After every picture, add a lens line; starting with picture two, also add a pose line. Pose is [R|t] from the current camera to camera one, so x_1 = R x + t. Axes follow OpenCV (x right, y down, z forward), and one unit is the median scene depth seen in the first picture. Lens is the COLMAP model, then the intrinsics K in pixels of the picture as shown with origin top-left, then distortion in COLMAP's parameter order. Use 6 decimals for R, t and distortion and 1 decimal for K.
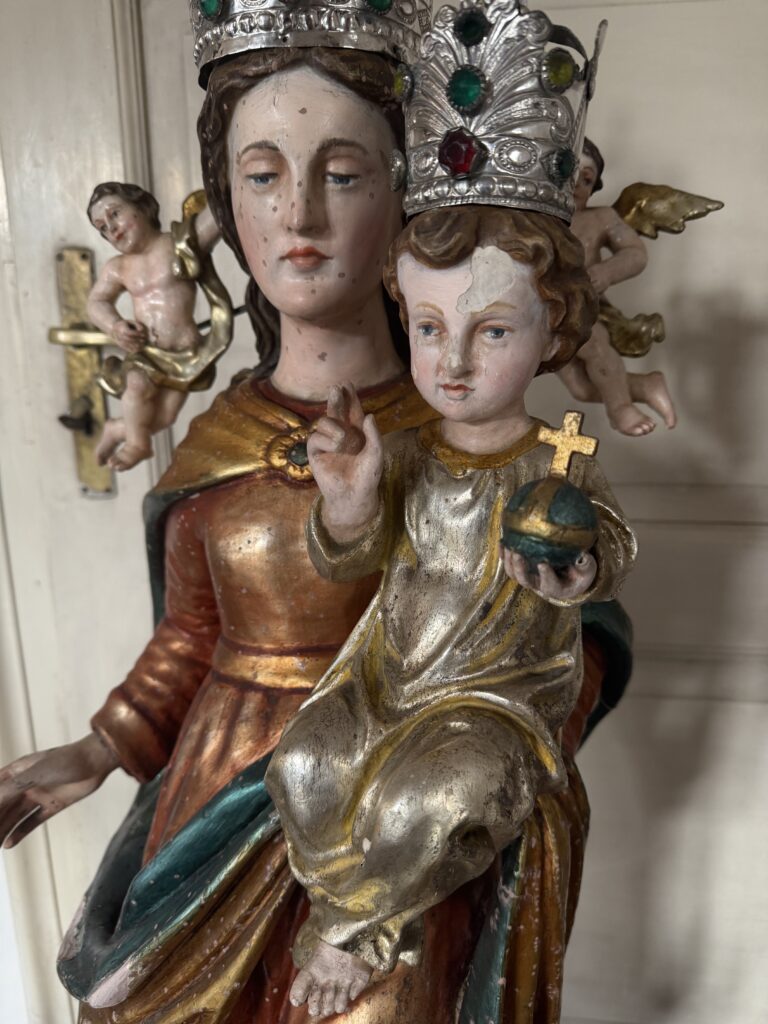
lens RADIAL K [[755.8, 0, 395.2], [0, 755.8, 543.6], [0, 0, 1]] dist [0.045559, -0.105190]
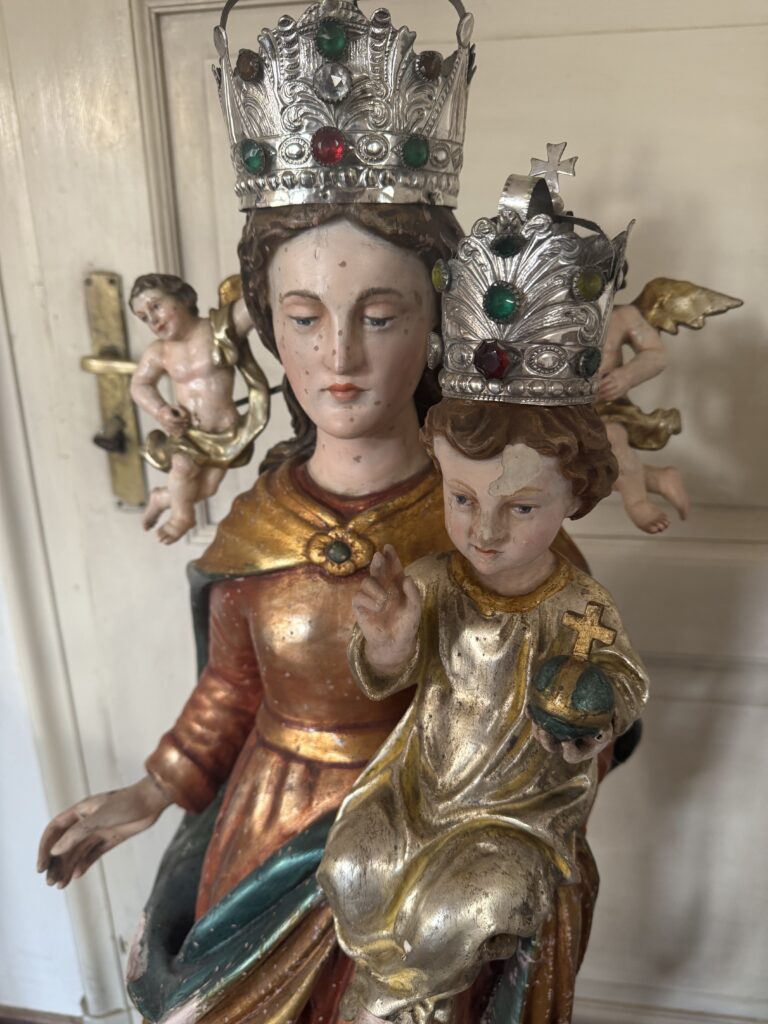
lens RADIAL K [[755.8, 0, 395.2], [0, 755.8, 543.6], [0, 0, 1]] dist [0.045559, -0.105190]
pose [[0.999850, -0.000501, -0.017310, -0.028901], [0.002104, 0.995691, 0.092713, -0.266057], [0.017189, -0.092736, 0.995542, -0.084936]]
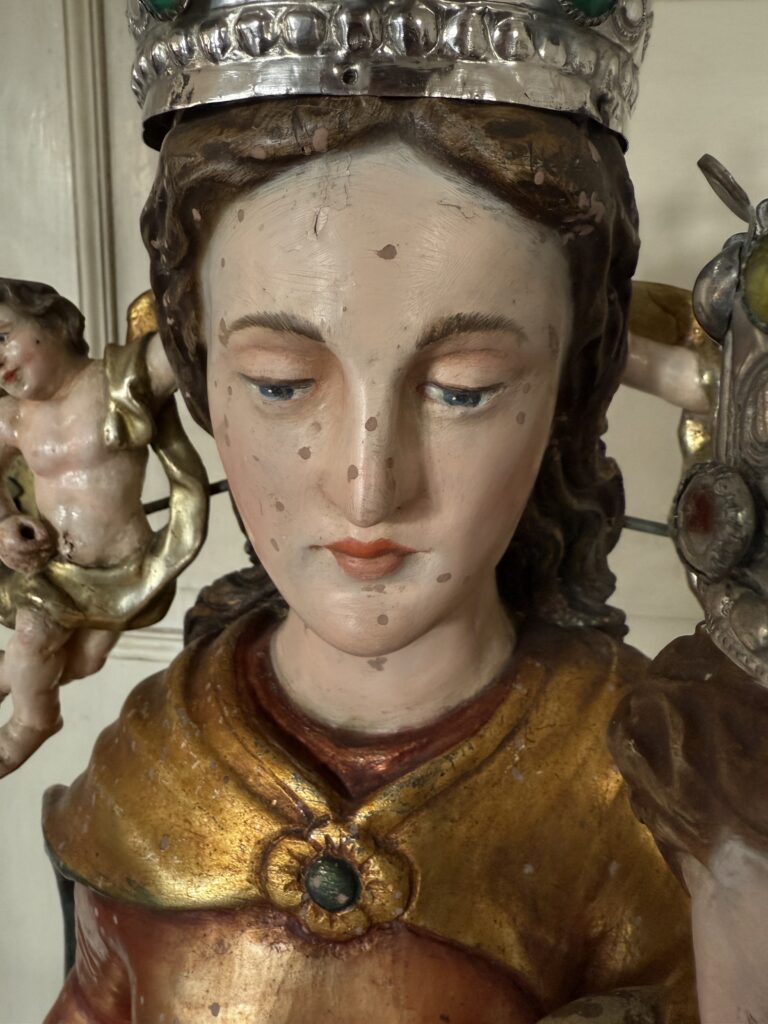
lens RADIAL K [[763.3, 0, 384.8], [0, 763.3, 464.6], [0, 0, 1]] dist [0.026642, -0.103347]
pose [[0.999582, 0.026580, 0.011343, -0.117830], [-0.025994, 0.998463, -0.048954, -0.415062], [-0.012627, 0.048639, 0.998737, 0.567716]]
